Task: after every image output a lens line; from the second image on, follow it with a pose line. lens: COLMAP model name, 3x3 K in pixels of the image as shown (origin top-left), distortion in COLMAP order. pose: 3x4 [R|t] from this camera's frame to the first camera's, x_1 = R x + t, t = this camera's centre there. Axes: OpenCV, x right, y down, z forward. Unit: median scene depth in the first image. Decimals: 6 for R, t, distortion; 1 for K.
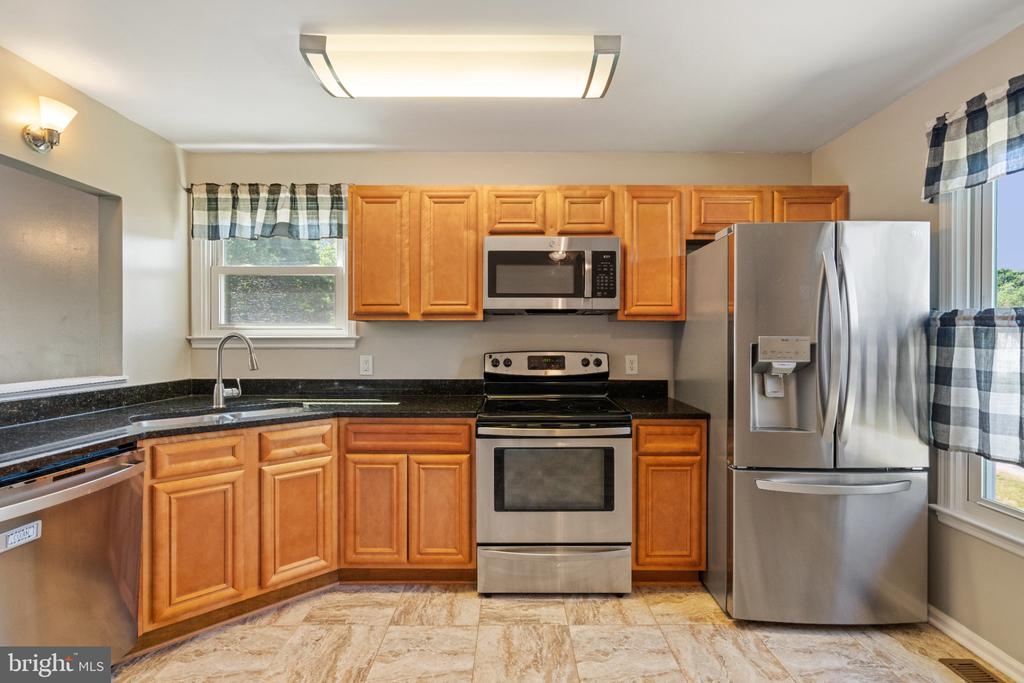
lens RADIAL K [[464.1, 0, 512.0], [0, 464.1, 341.5], [0, 0, 1]] dist [-0.002152, 0.001109]
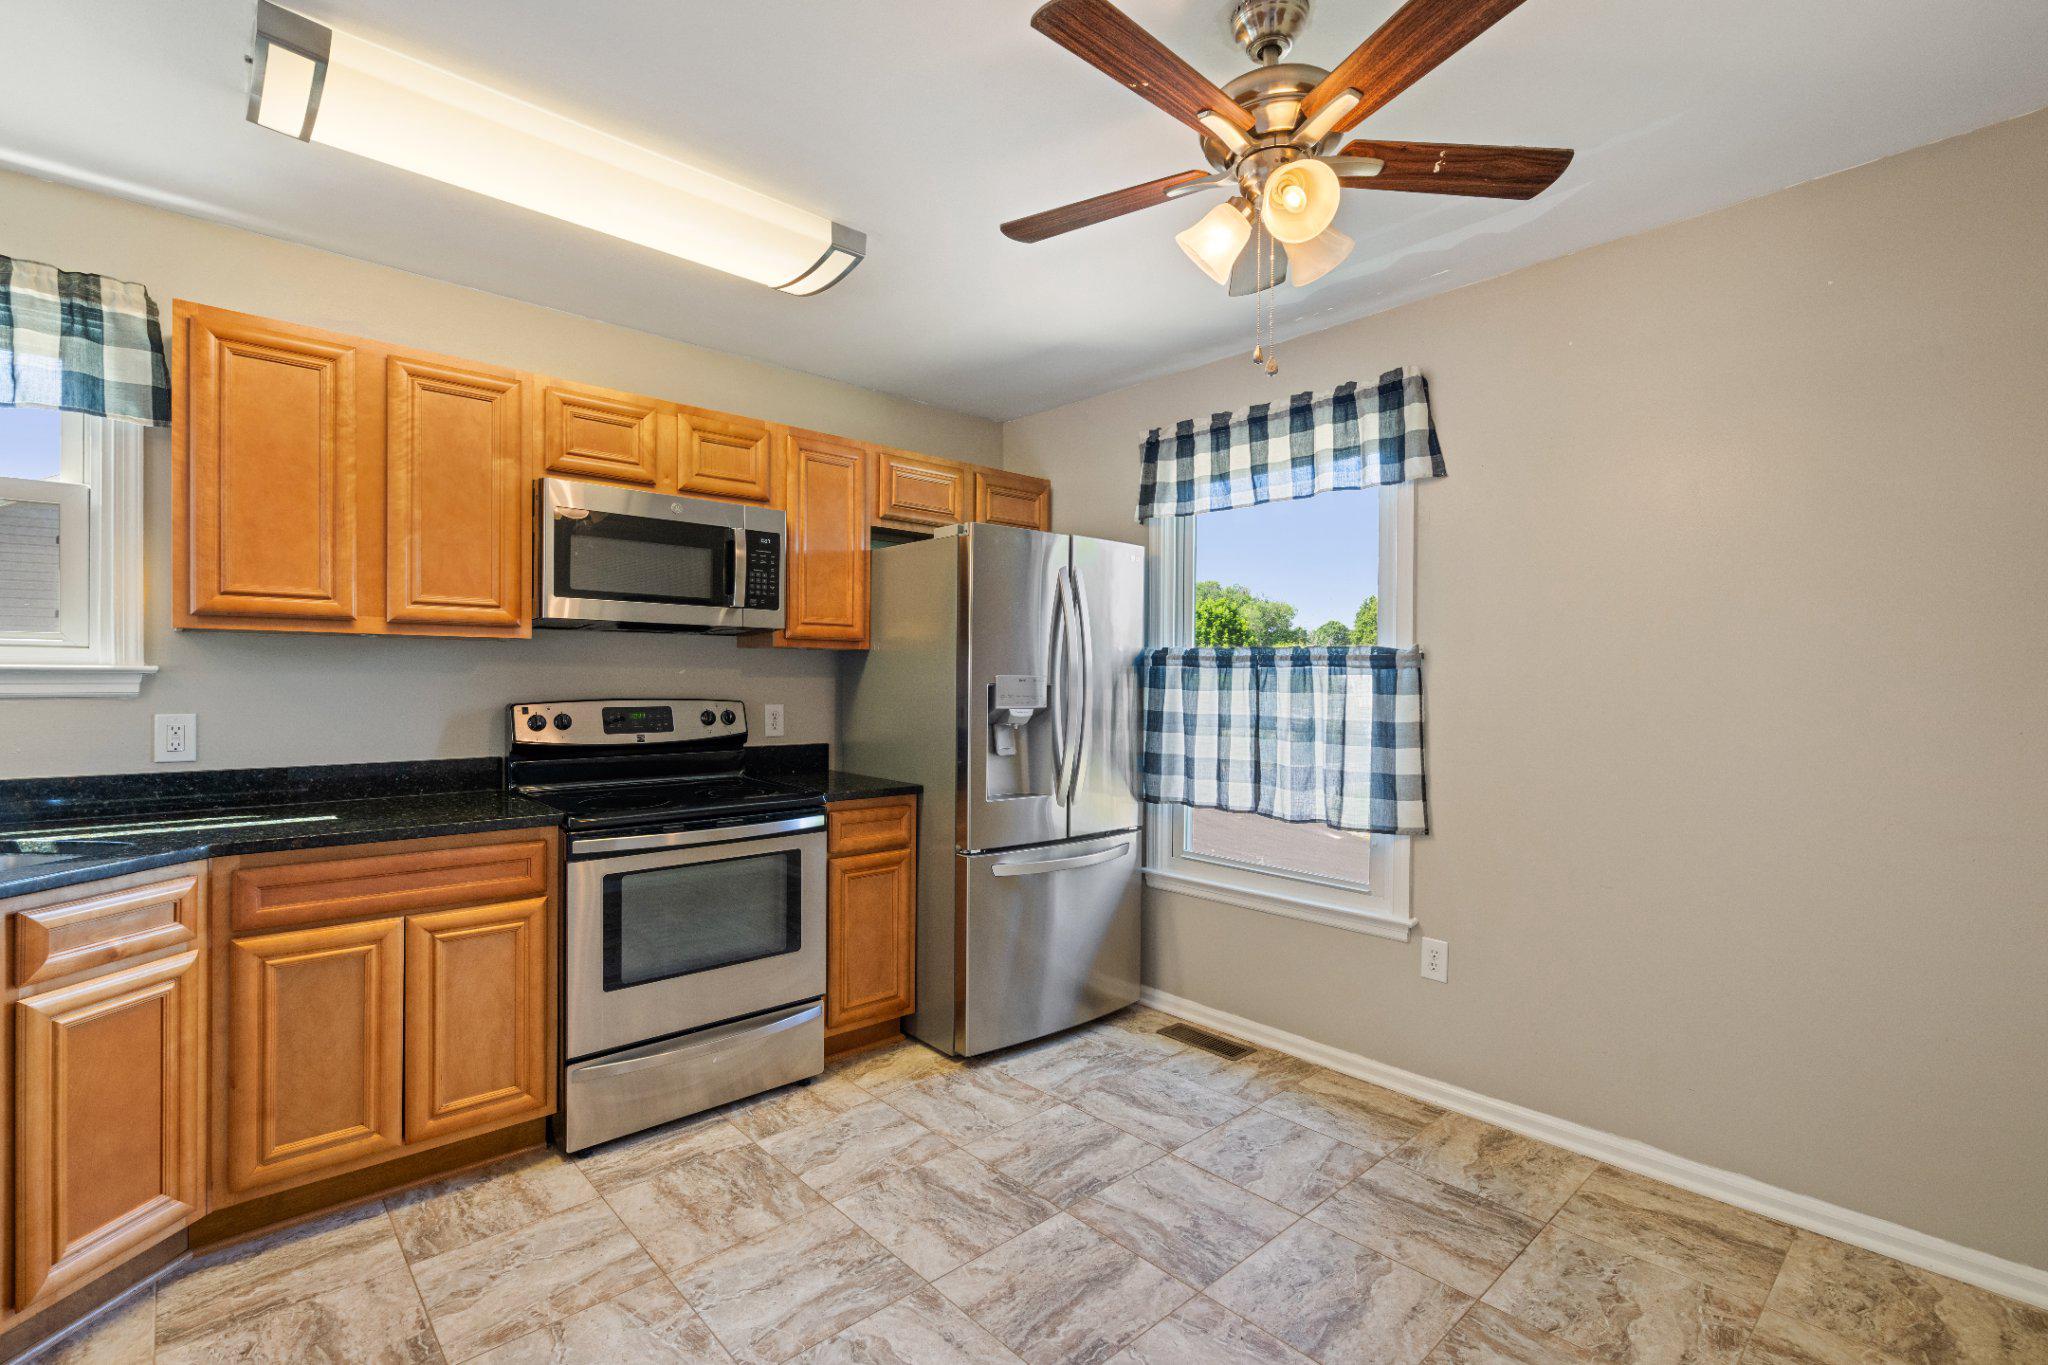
lens RADIAL K [[932.4, 0, 1030.4], [0, 932.4, 689.9], [0, 0, 1]] dist [0.003742, 0.000742]
pose [[0.735648, -0.003180, 0.677356, -0.402580], [-0.002681, 0.999967, 0.007606, 0.000973], [-0.677359, -0.007411, 0.735616, -0.140435]]
